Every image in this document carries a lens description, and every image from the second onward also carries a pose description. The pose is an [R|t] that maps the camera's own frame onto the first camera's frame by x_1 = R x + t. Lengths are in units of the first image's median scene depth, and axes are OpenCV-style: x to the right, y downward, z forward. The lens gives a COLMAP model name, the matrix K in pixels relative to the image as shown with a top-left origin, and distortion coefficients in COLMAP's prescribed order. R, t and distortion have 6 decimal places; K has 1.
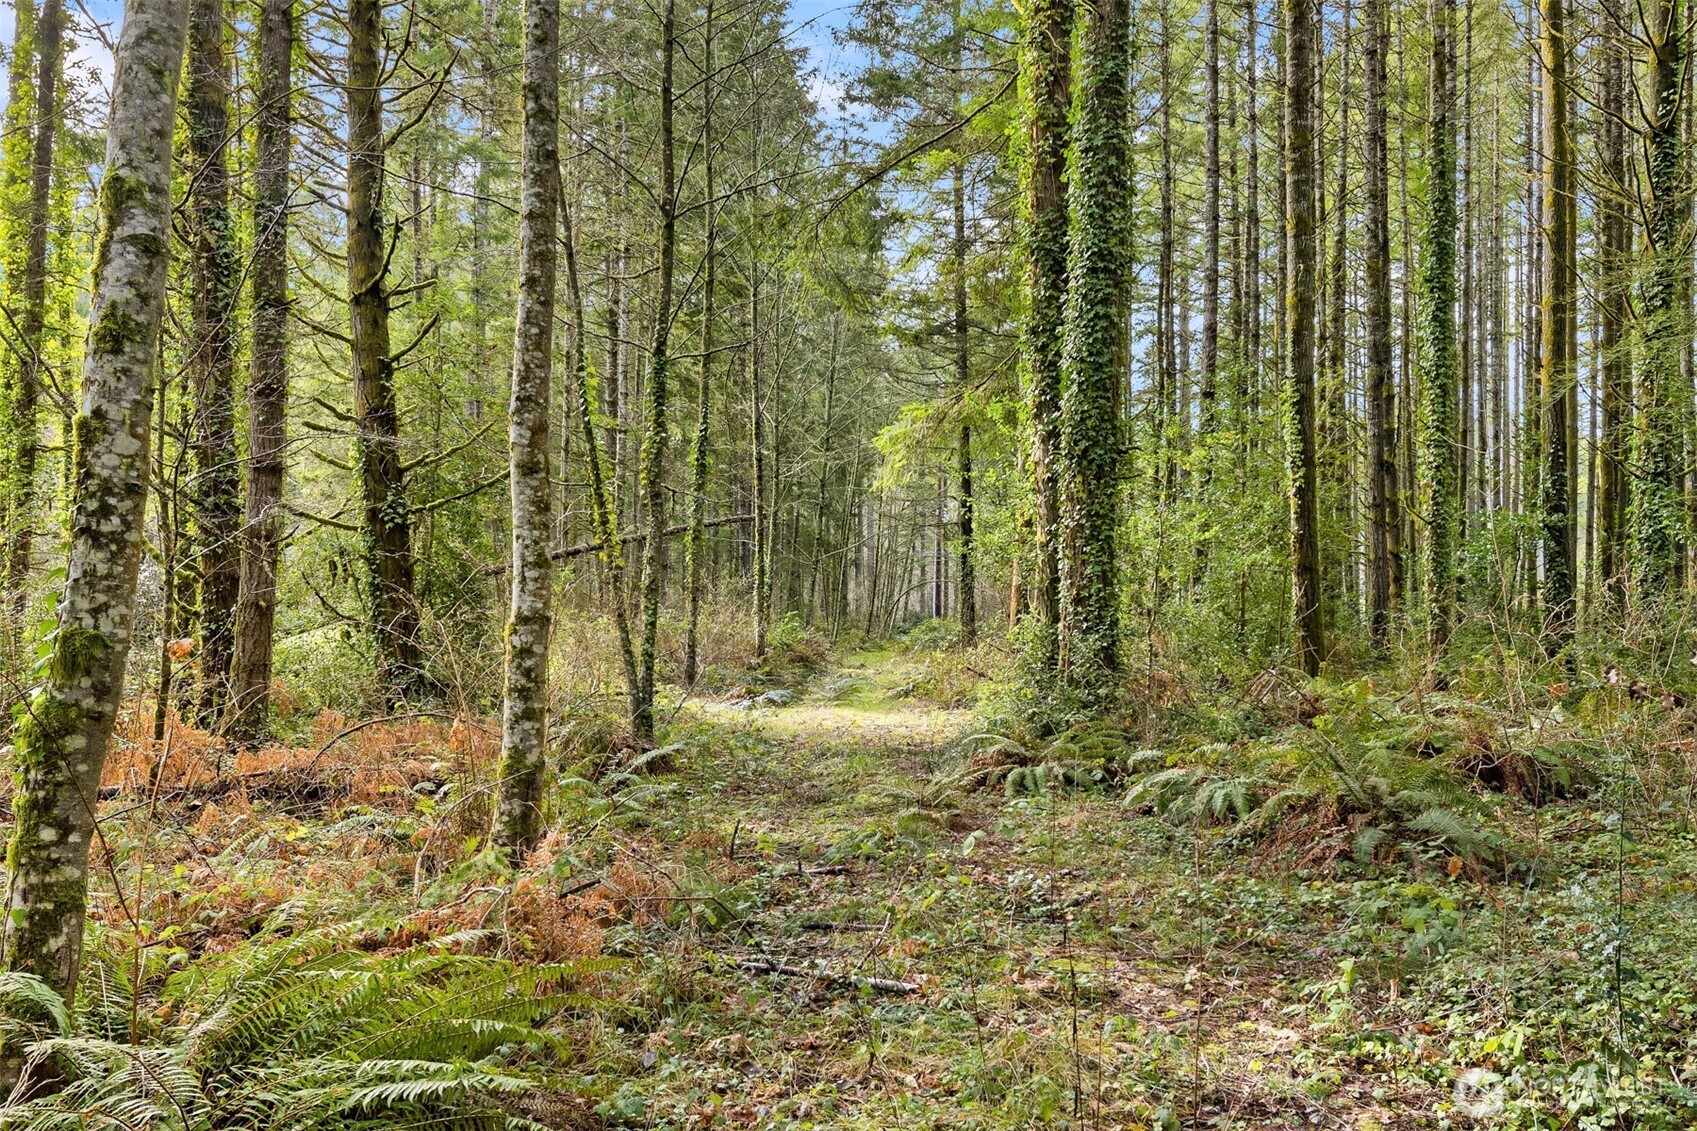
lens RADIAL K [[1672.1, 0, 847.6], [0, 1672.1, 562.5], [0, 0, 1]] dist [-0.101716, 0.000000]
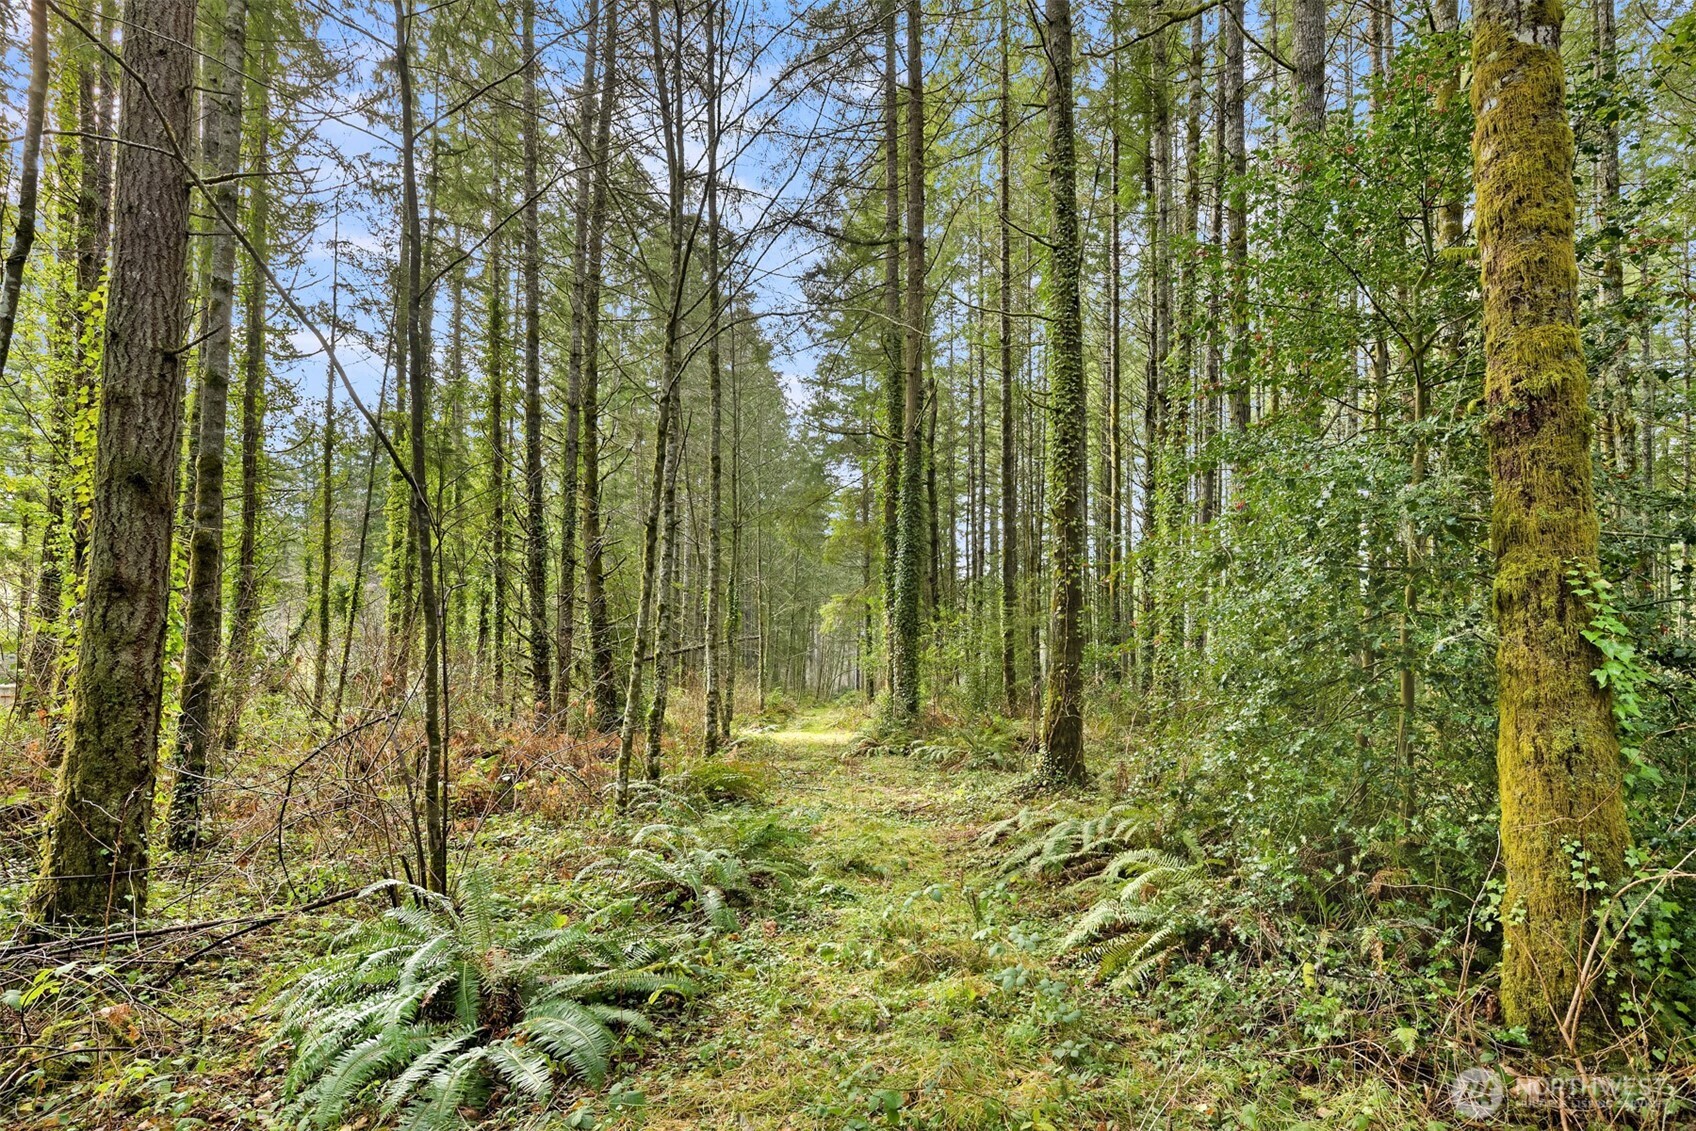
lens RADIAL K [[1671.1, 0, 849.5], [0, 1671.1, 570.7], [0, 0, 1]] dist [-0.101716, 0.000000]
pose [[0.999548, 0.001153, 0.030027, -0.012090], [-0.000089, 0.999372, -0.035428, -0.054556], [-0.030049, 0.035410, 0.998921, -1.397782]]
